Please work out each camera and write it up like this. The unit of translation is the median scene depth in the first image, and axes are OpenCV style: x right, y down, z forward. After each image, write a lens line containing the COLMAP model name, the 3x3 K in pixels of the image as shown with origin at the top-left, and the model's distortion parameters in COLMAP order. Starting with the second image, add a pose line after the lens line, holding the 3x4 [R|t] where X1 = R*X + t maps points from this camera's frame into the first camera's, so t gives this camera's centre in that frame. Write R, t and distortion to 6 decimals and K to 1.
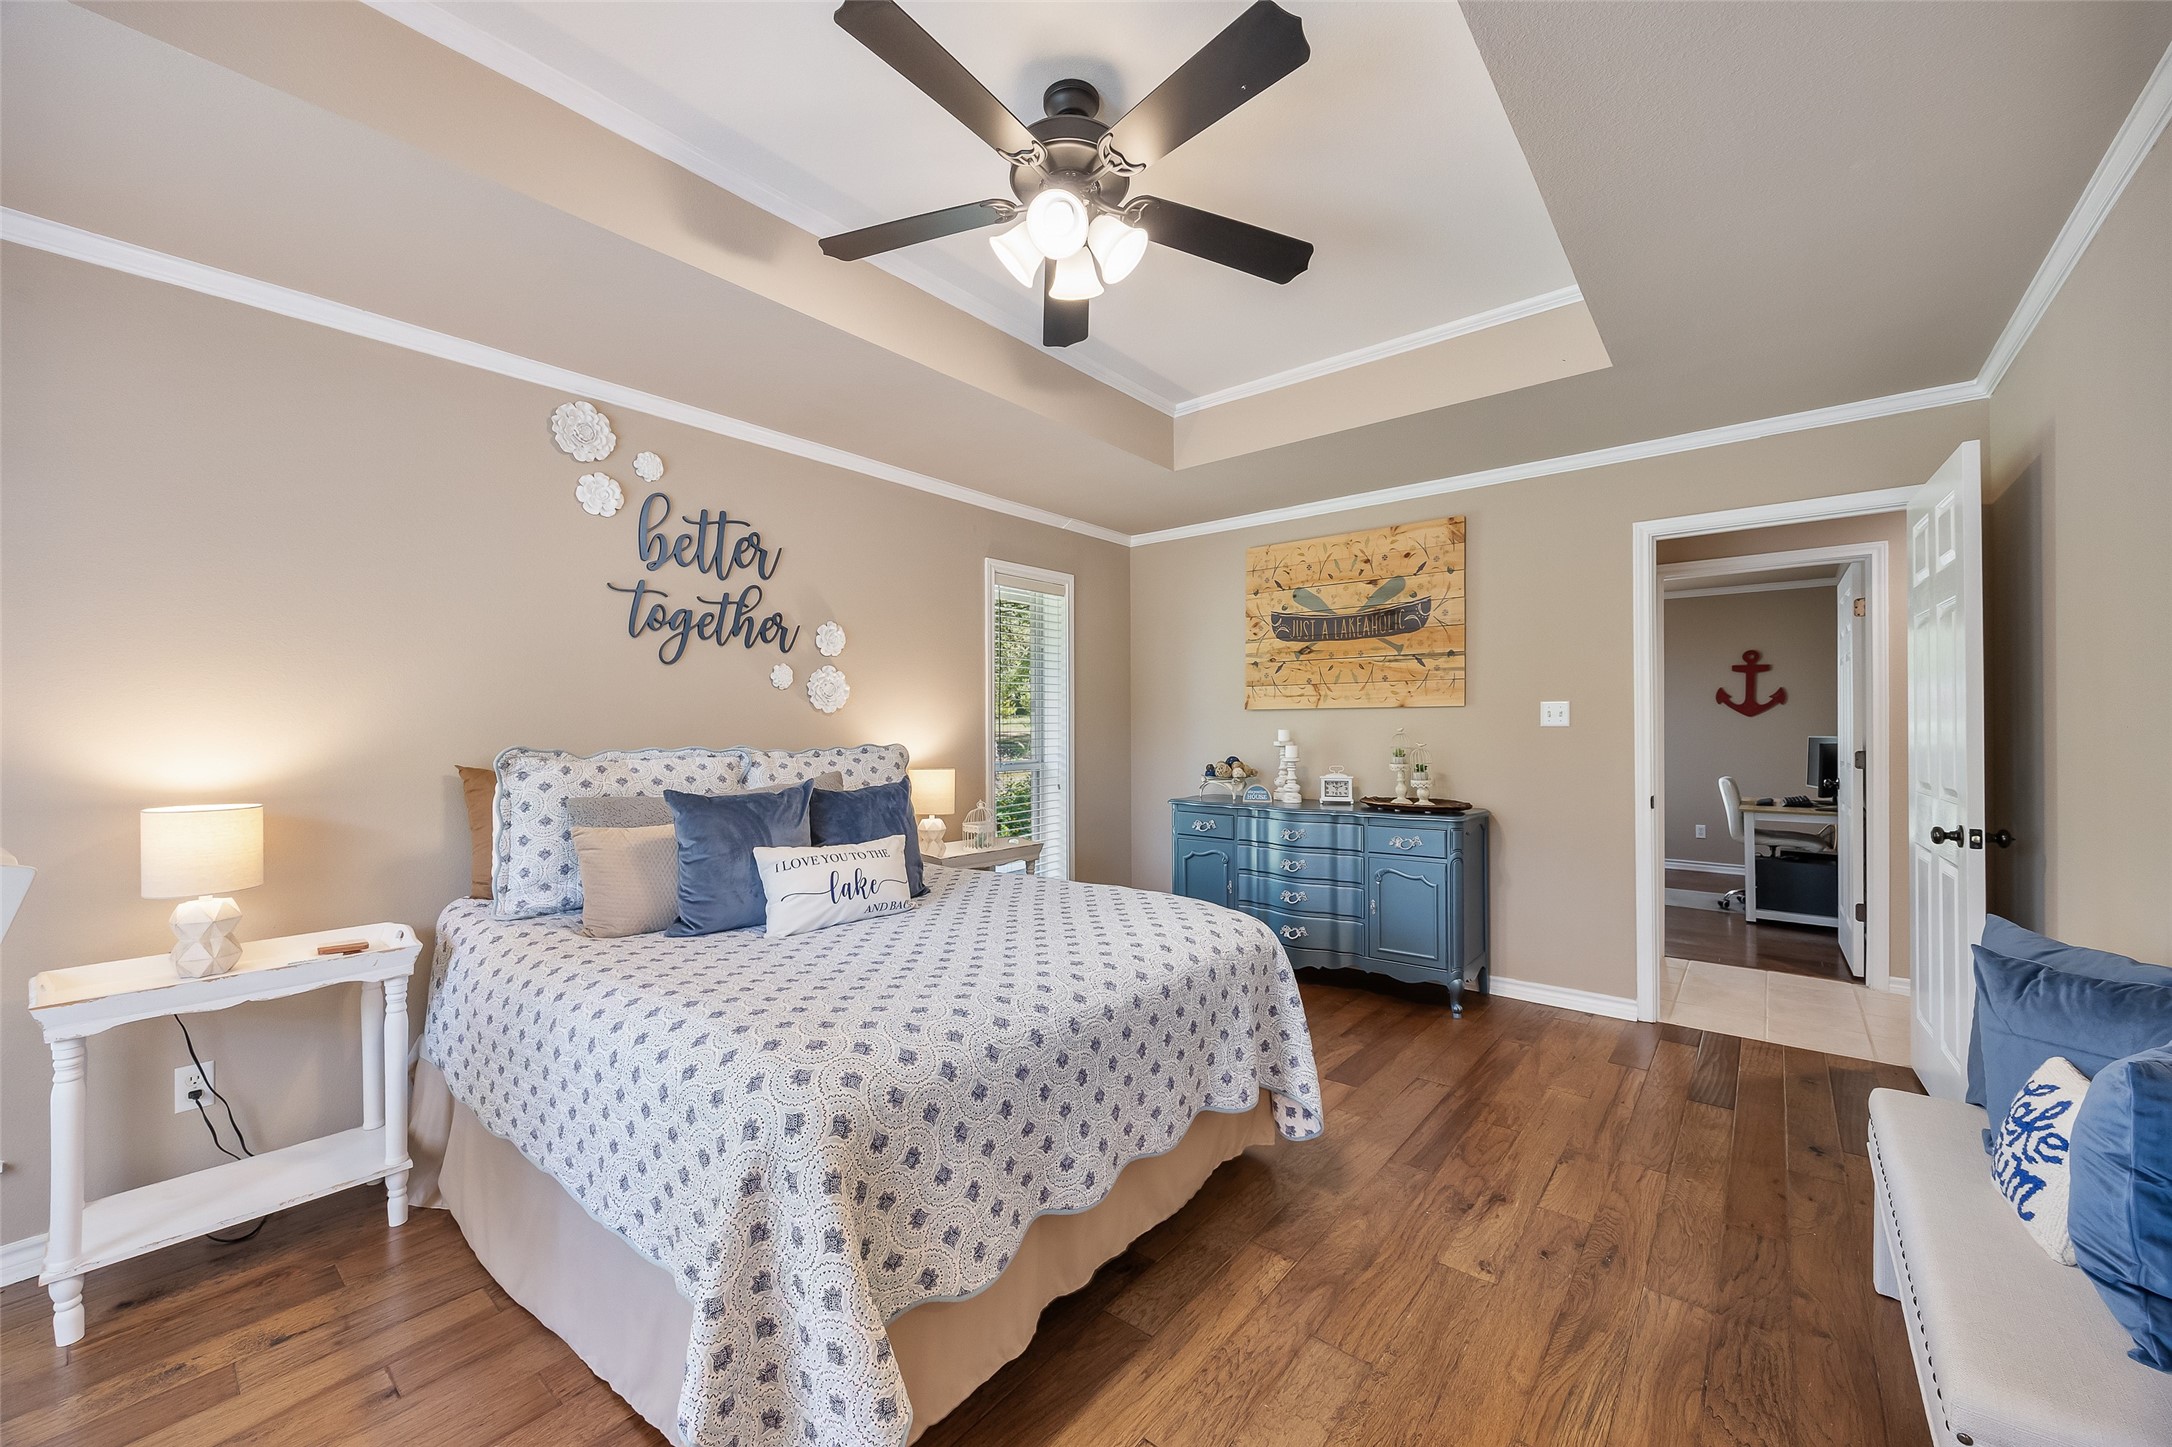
lens RADIAL K [[839.7, 0, 1091.9], [0, 839.7, 727.2], [0, 0, 1]] dist [-0.001494, -0.000150]
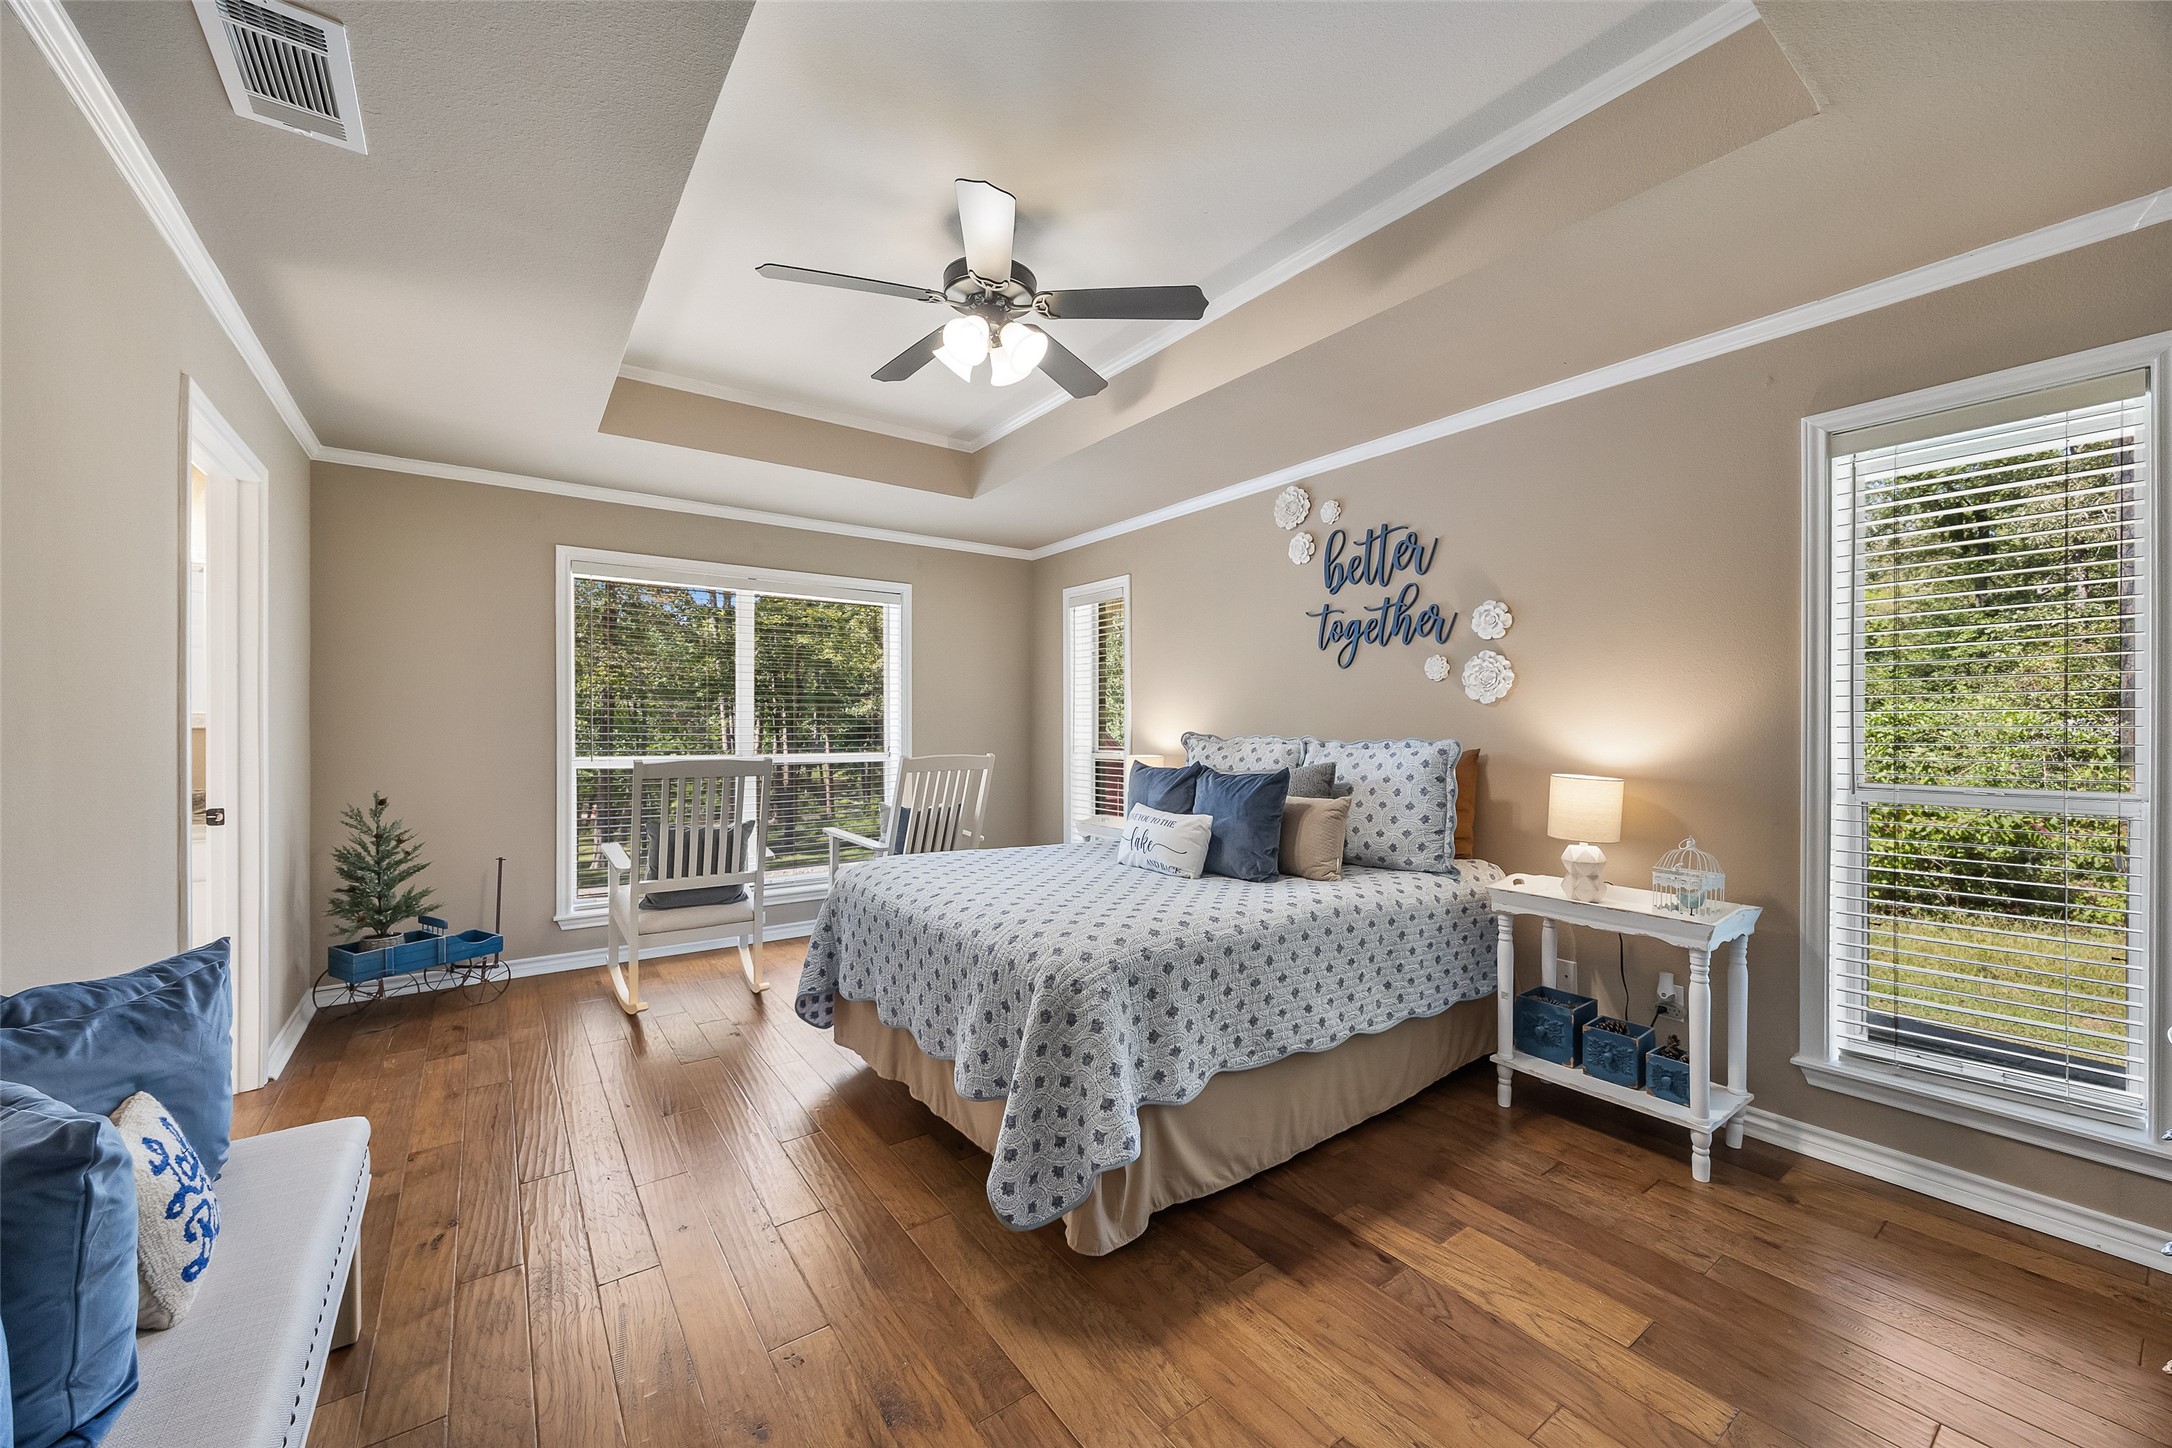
lens RADIAL K [[839.7, 0, 1090.6], [0, 839.7, 720.7], [0, 0, 1]] dist [-0.001494, -0.000150]
pose [[-0.252835, 0.002453, -0.967506, 0.718938], [0.000304, 0.999997, 0.002456, -0.001286], [0.967509, 0.000326, -0.252835, 0.893984]]
